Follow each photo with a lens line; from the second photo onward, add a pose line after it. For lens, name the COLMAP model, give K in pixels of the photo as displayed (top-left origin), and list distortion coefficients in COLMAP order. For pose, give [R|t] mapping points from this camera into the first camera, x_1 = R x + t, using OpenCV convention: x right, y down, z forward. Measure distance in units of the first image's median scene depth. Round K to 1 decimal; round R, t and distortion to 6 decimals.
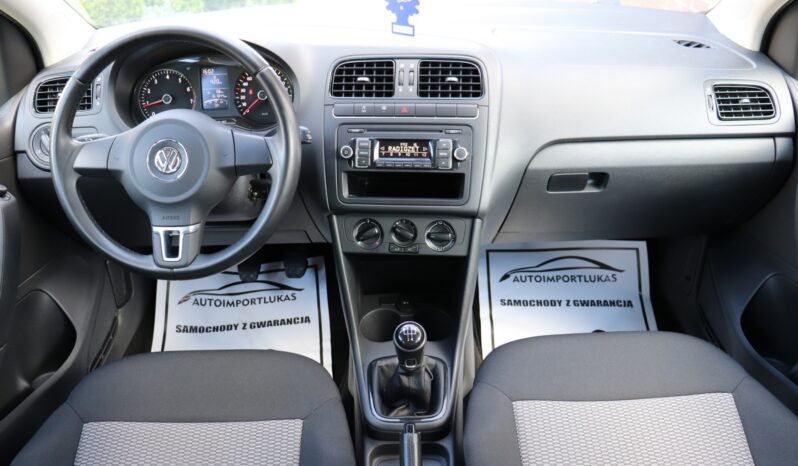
lens RADIAL K [[658.8, 0, 395.0], [0, 658.8, 222.8], [0, 0, 1]] dist [-0.173030, 0.143786]
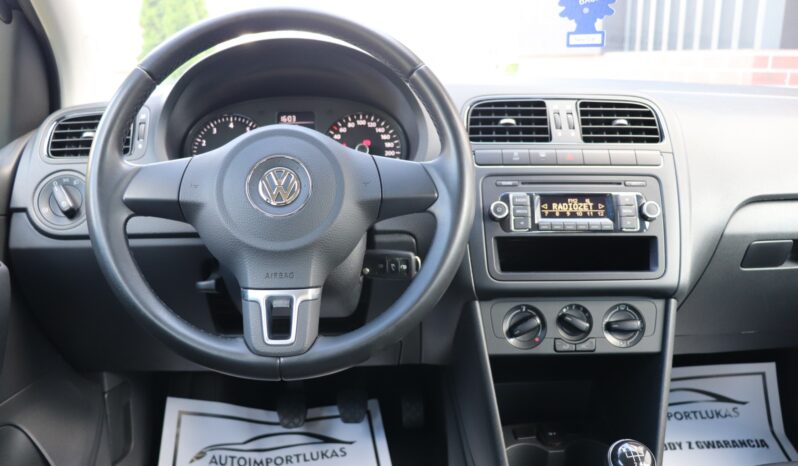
lens RADIAL K [[658.8, 0, 391.0], [0, 658.8, 228.7], [0, 0, 1]] dist [-0.173030, 0.143786]
pose [[0.996159, 0.003131, 0.087510, -0.251609], [0.021180, 0.961072, -0.275485, 0.108418], [-0.084966, 0.276280, 0.957314, 0.313130]]
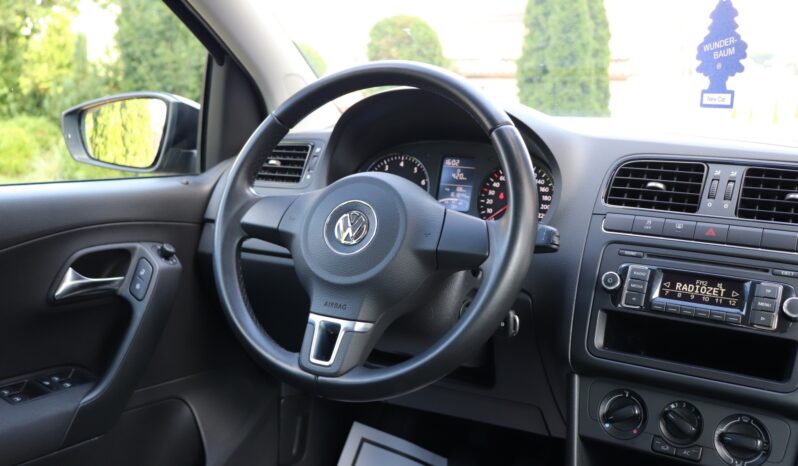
lens RADIAL K [[808.7, 0, 389.8], [0, 808.7, 230.8], [0, 0, 1]] dist [-0.074948, 0.000000]
pose [[0.891452, 0.126388, -0.435132, 0.073829], [-0.257850, 0.931159, -0.257792, 0.111800], [0.372596, 0.342007, 0.862672, 0.189656]]
